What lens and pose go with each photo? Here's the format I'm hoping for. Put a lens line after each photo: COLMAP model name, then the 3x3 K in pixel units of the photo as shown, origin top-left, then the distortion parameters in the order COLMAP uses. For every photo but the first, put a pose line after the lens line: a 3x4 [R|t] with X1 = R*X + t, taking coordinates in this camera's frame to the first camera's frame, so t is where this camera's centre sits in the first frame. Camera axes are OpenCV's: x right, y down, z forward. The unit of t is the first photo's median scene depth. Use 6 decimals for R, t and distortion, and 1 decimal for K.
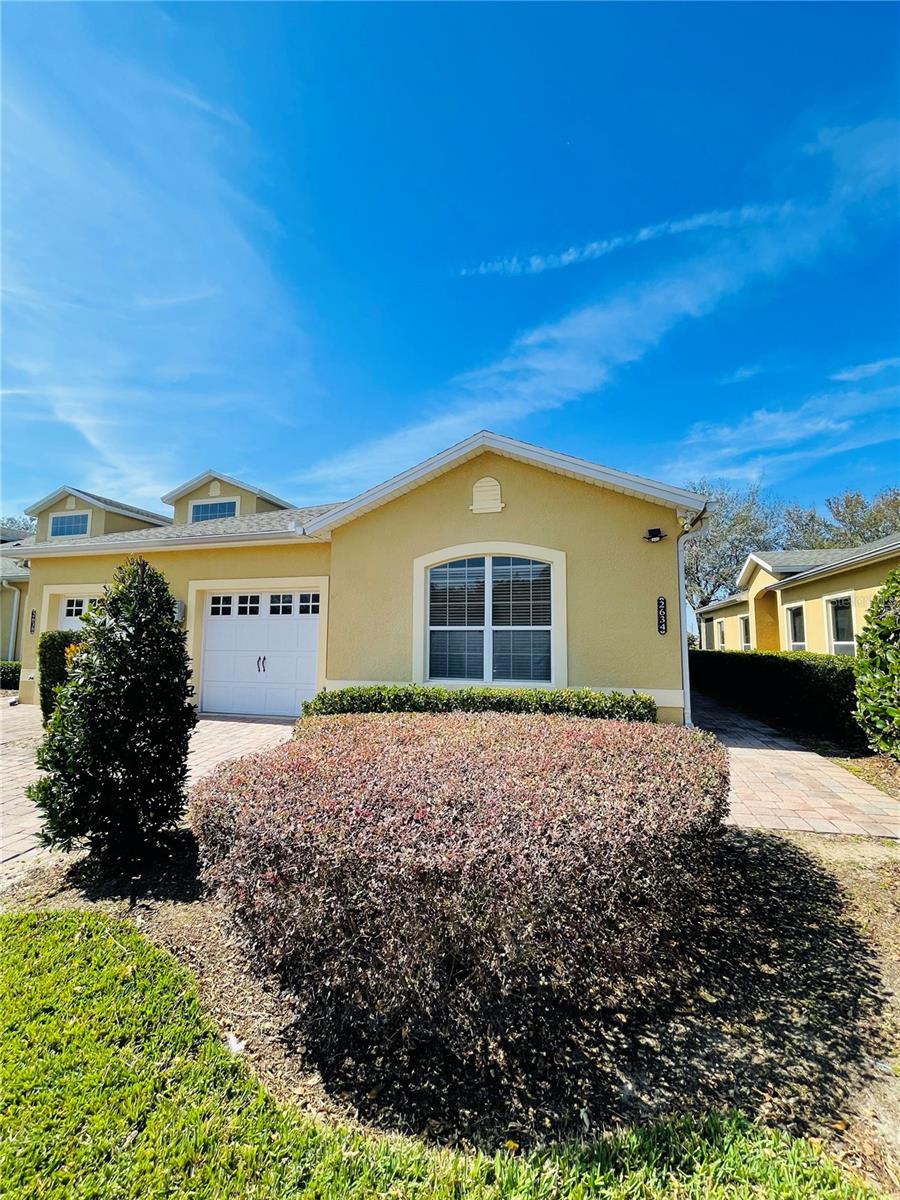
lens RADIAL K [[480.4, 0, 460.5], [0, 480.4, 588.3], [0, 0, 1]] dist [-0.000688, -0.000128]
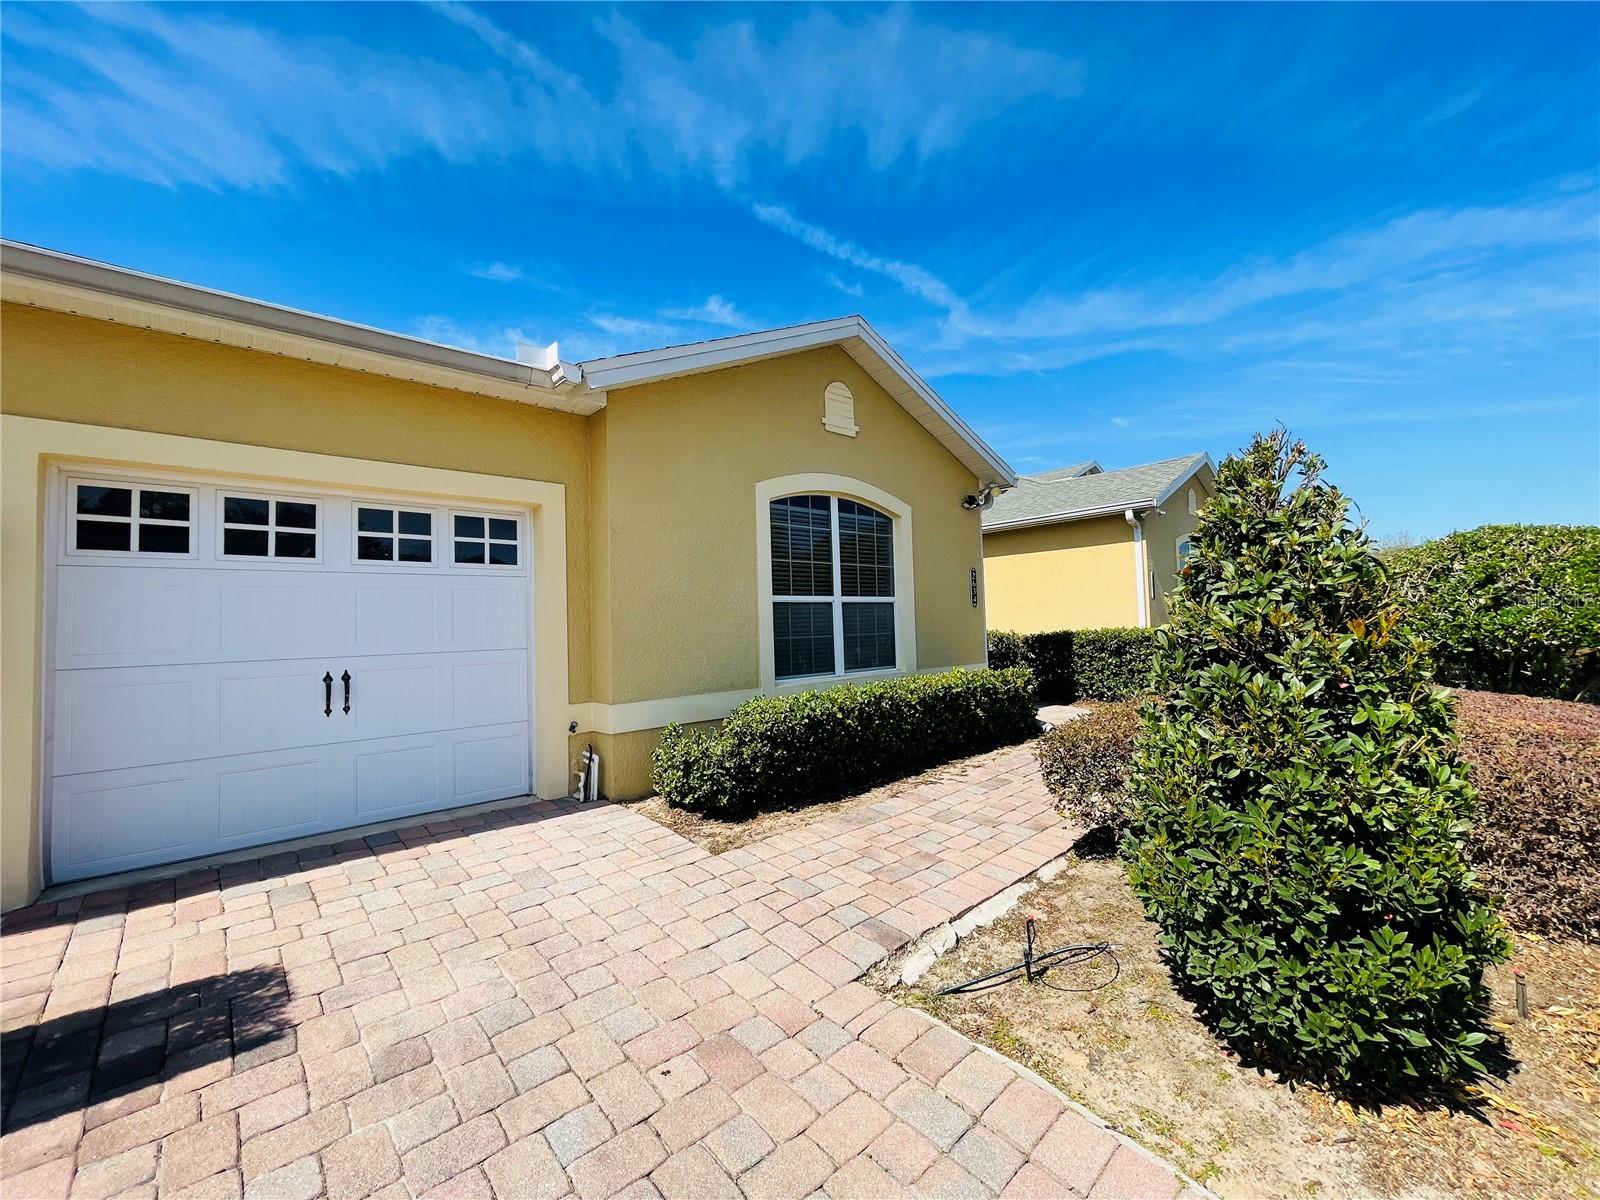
lens RADIAL K [[659.6, 0, 800.0], [0, 659.6, 600.0], [0, 0, 1]] dist [0.011632, -0.000435]
pose [[0.539224, 0.010102, 0.842102, -0.716844], [-0.065237, 0.997425, 0.029808, 0.053498], [-0.839632, -0.071009, 0.538494, 0.477445]]
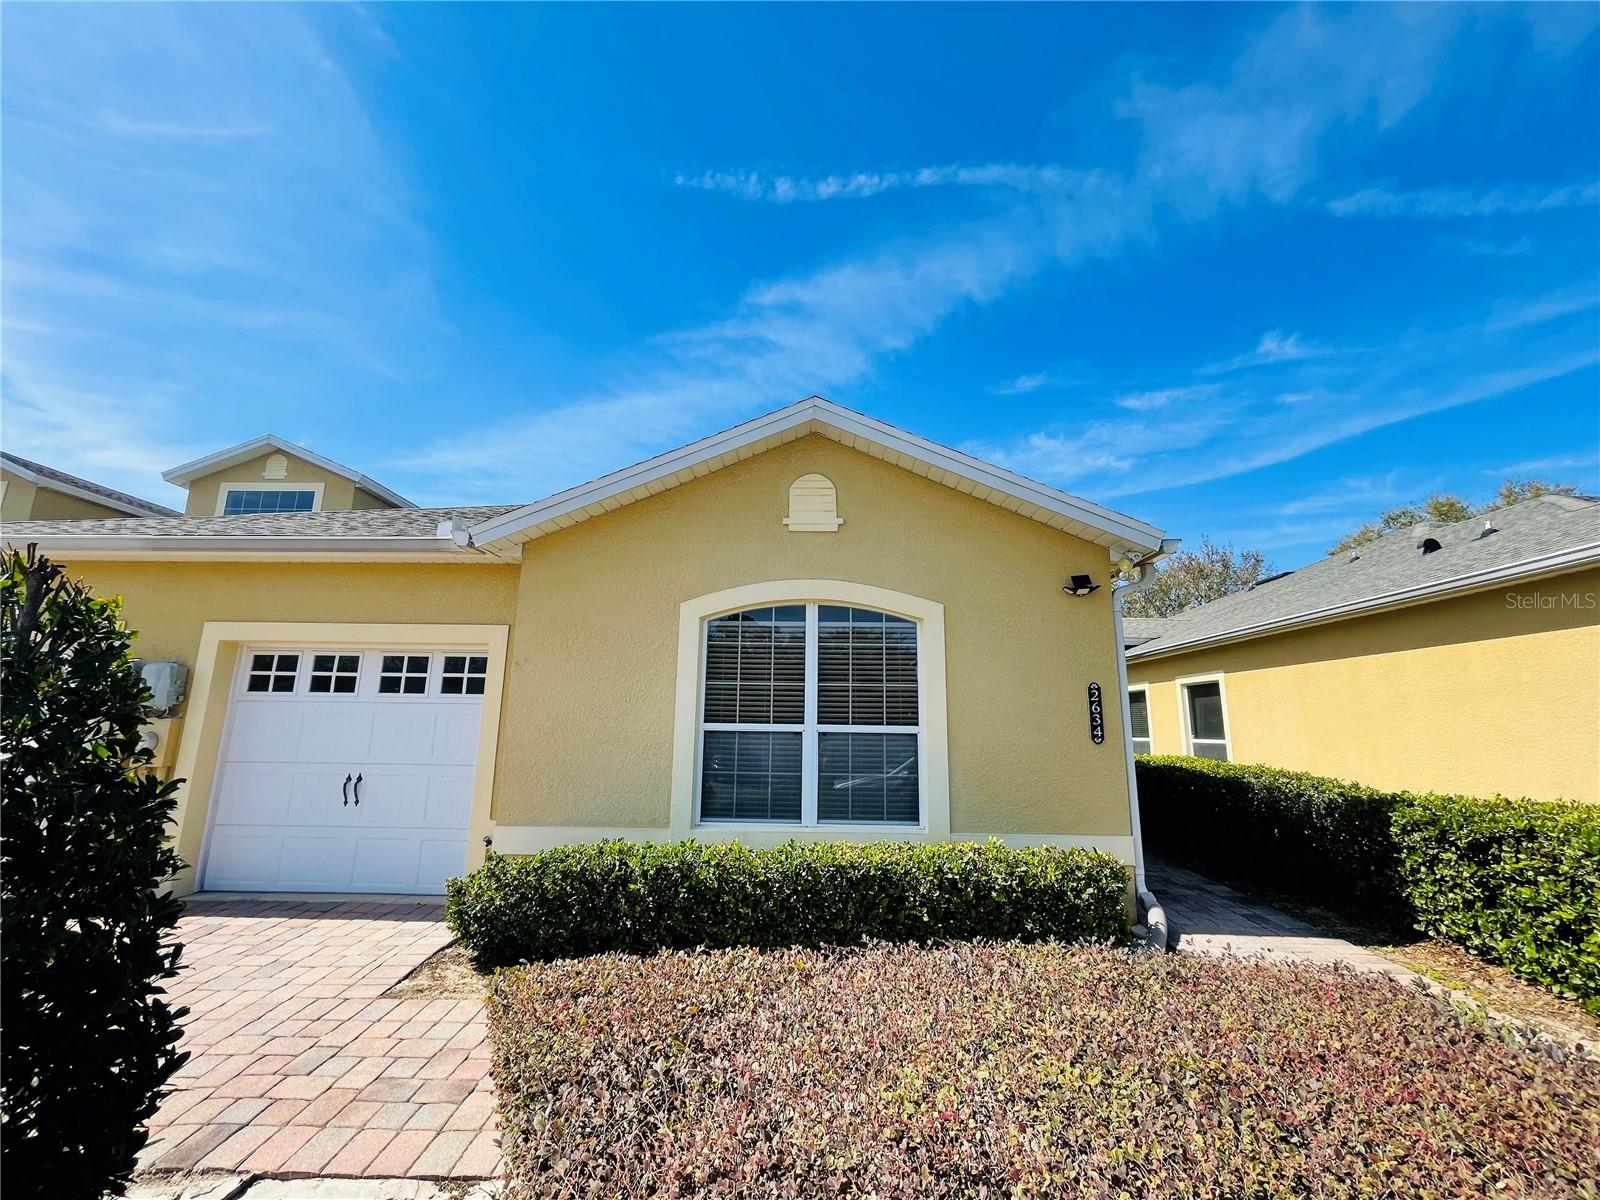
lens RADIAL K [[640.5, 0, 804.2], [0, 640.5, 594.4], [0, 0, 1]] dist [-0.000688, -0.000128]
pose [[0.971036, 0.055518, 0.232392, -0.124885], [-0.035296, 0.995290, -0.090288, -0.006807], [-0.236310, 0.079471, 0.968422, 0.221087]]
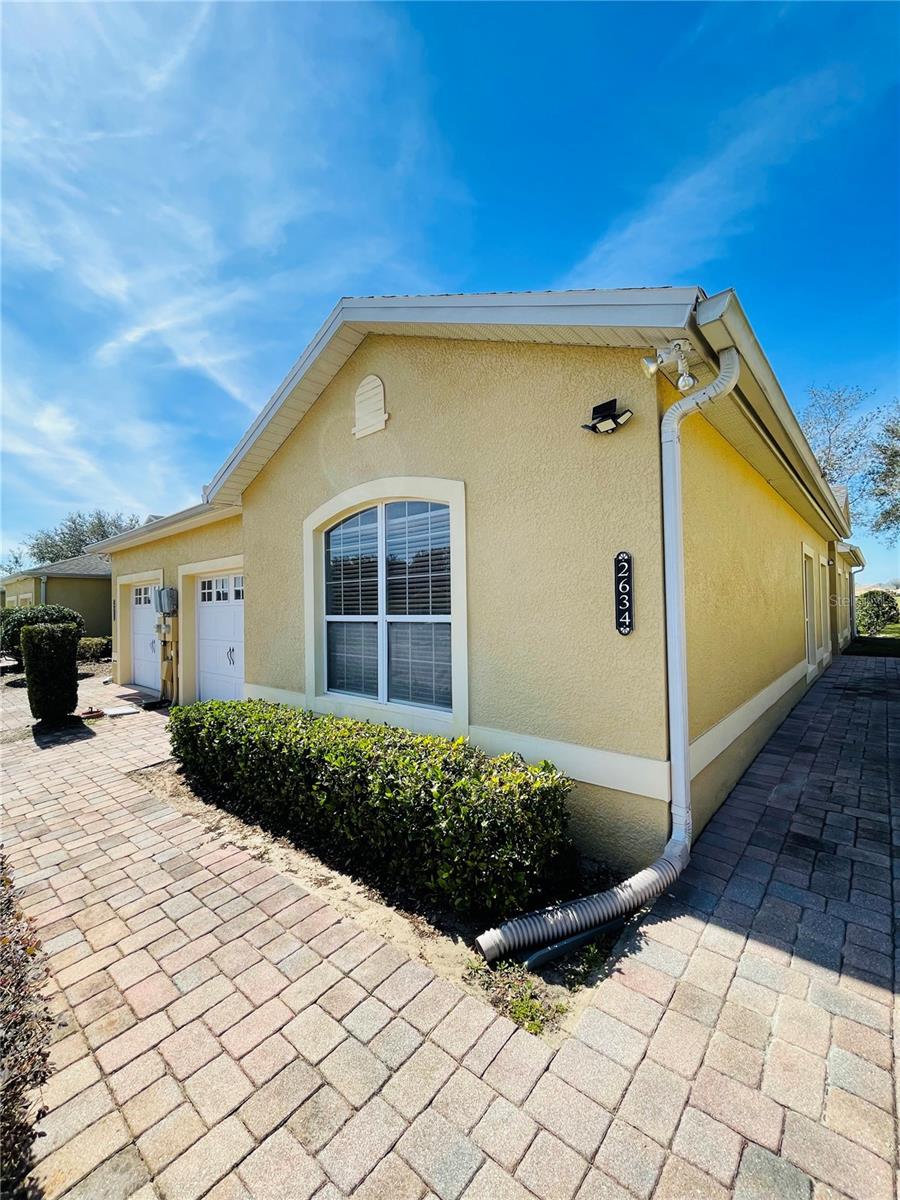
lens RADIAL K [[494.7, 0, 455.8], [0, 494.7, 600.6], [0, 0, 1]] dist [0.011632, -0.000435]
pose [[0.896432, -0.027351, -0.442337, 0.397672], [0.072256, 0.993759, 0.084986, 0.009693], [0.437252, -0.108146, 0.892813, 0.416986]]
